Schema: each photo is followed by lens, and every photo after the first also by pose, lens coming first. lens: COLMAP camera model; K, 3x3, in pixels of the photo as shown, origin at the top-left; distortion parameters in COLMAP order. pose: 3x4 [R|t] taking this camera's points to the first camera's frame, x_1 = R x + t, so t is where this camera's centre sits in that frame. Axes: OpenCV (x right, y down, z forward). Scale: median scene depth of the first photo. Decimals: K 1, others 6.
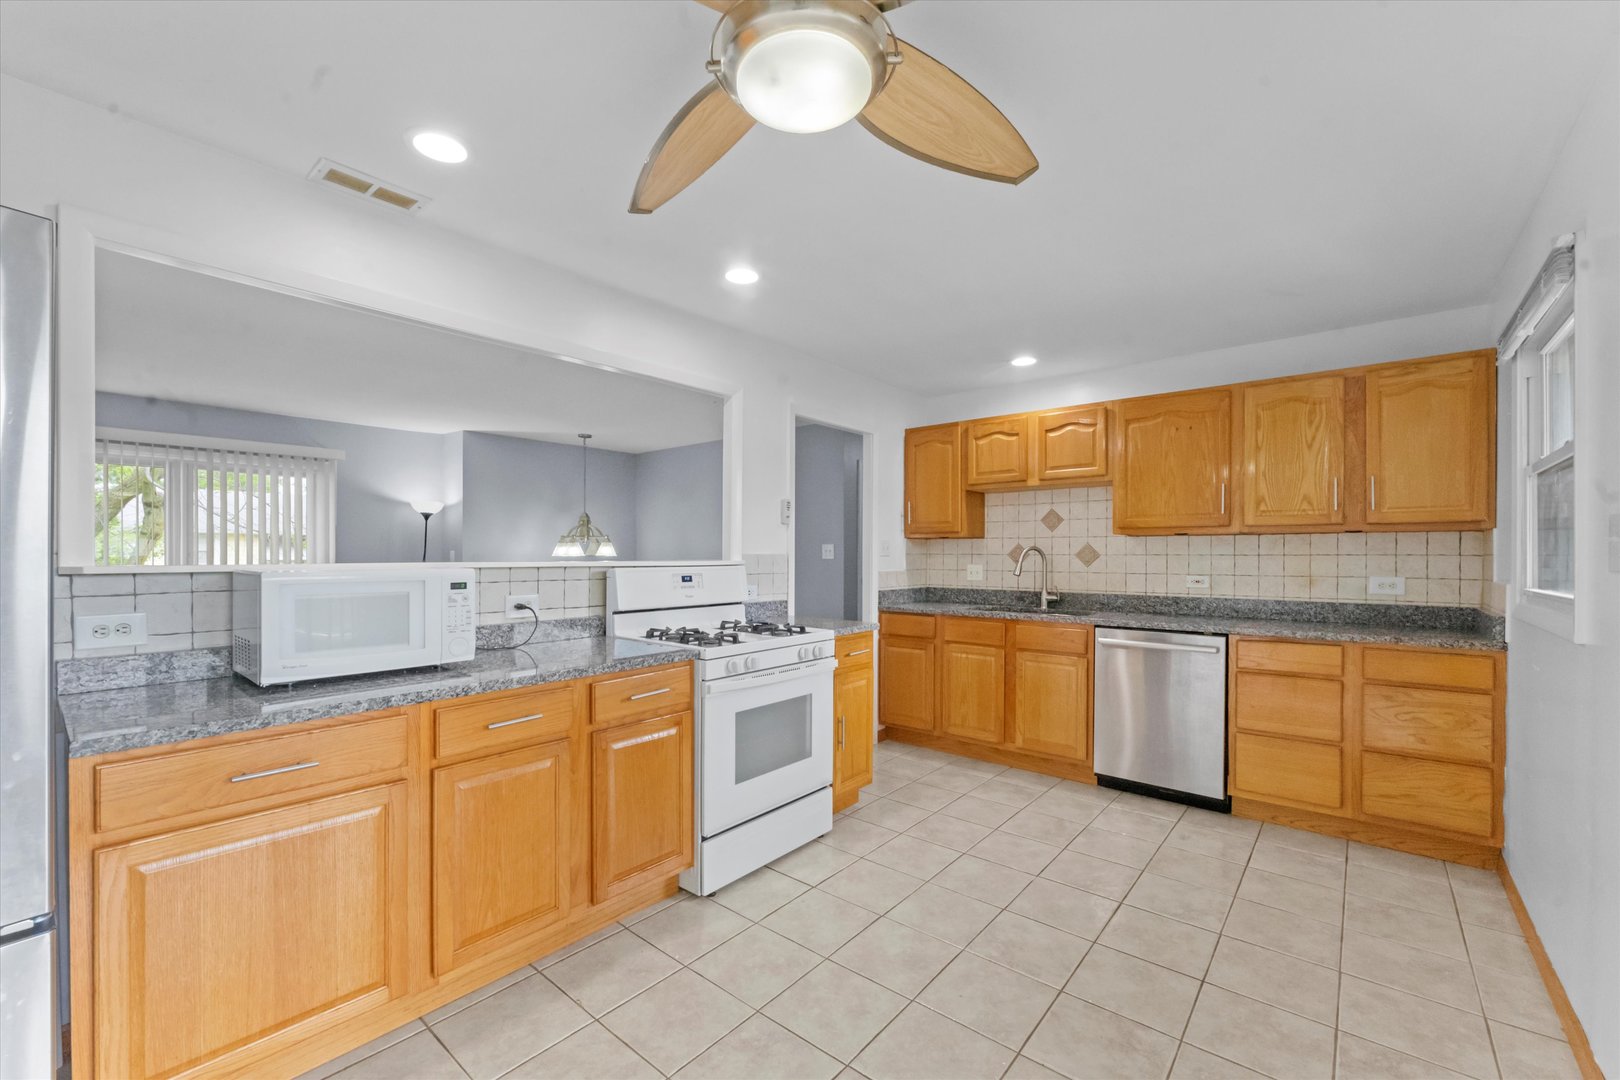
lens RADIAL K [[656.8, 0, 816.3], [0, 656.8, 552.5], [0, 0, 1]] dist [-0.001165, -0.000049]
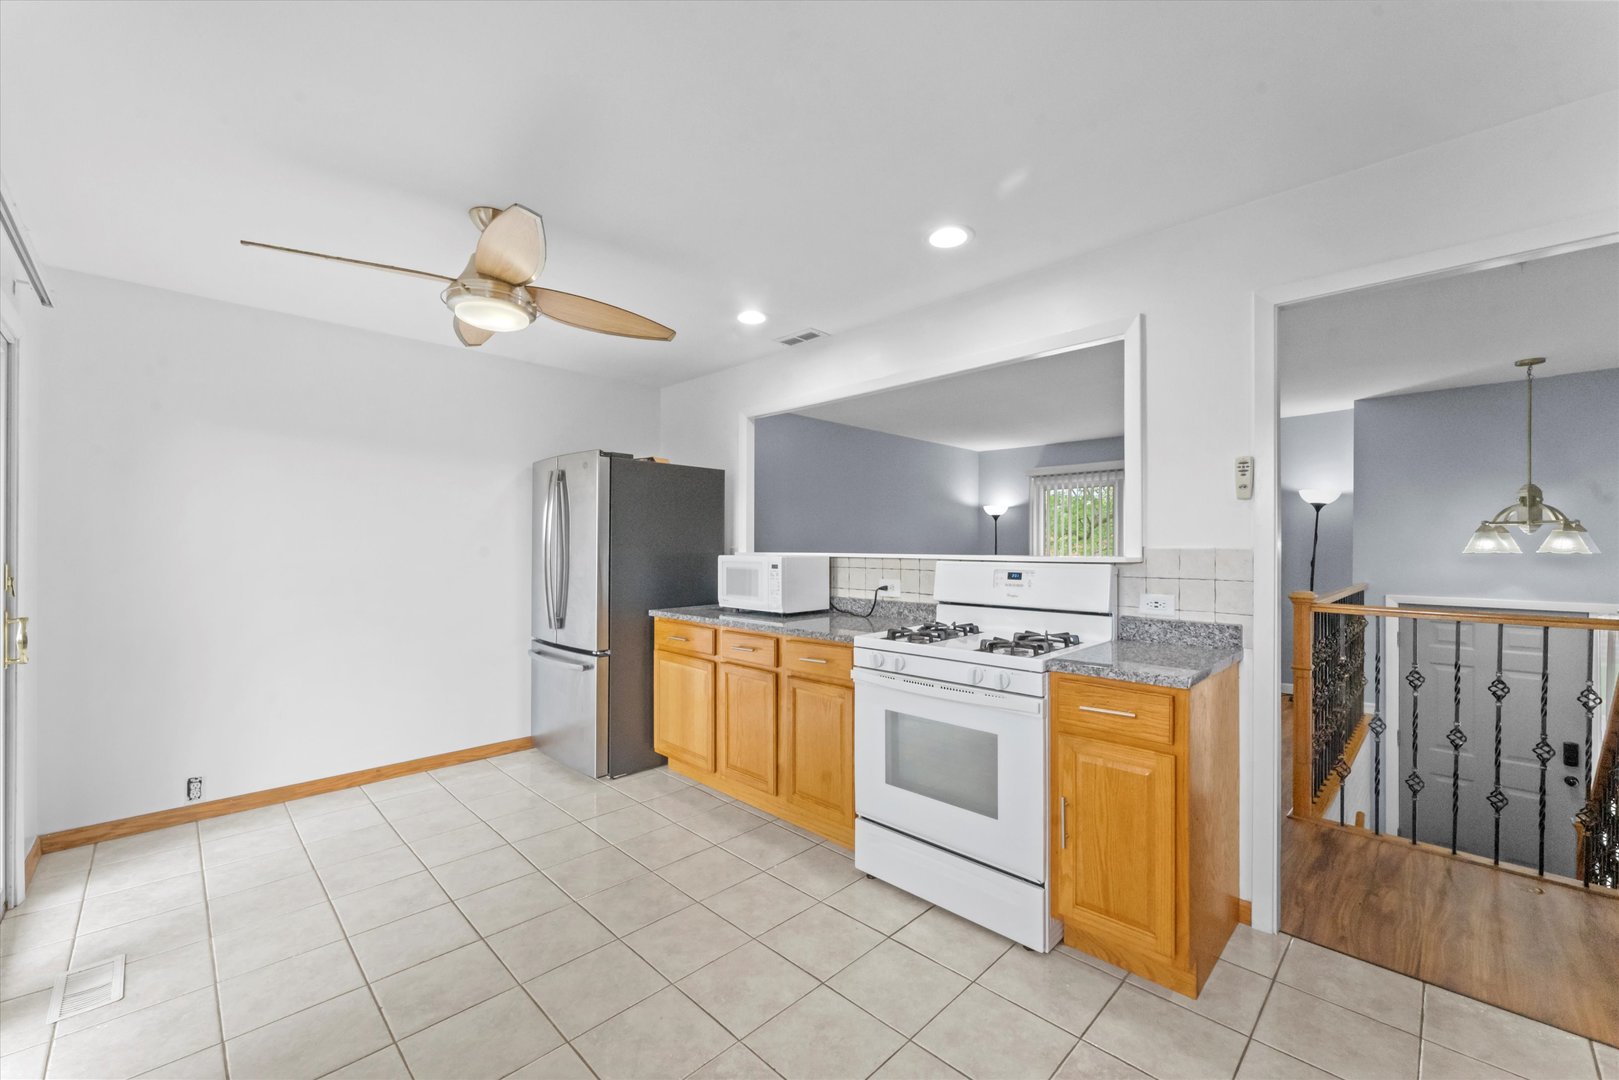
lens RADIAL K [[656.4, 0, 821.3], [0, 656.4, 542.8], [0, 0, 1]] dist [-0.001165, -0.000049]
pose [[-0.086153, -0.008702, -0.996244, 0.734738], [-0.001075, 0.999962, -0.008642, 0.003155], [0.996281, 0.000326, -0.086159, 0.843138]]
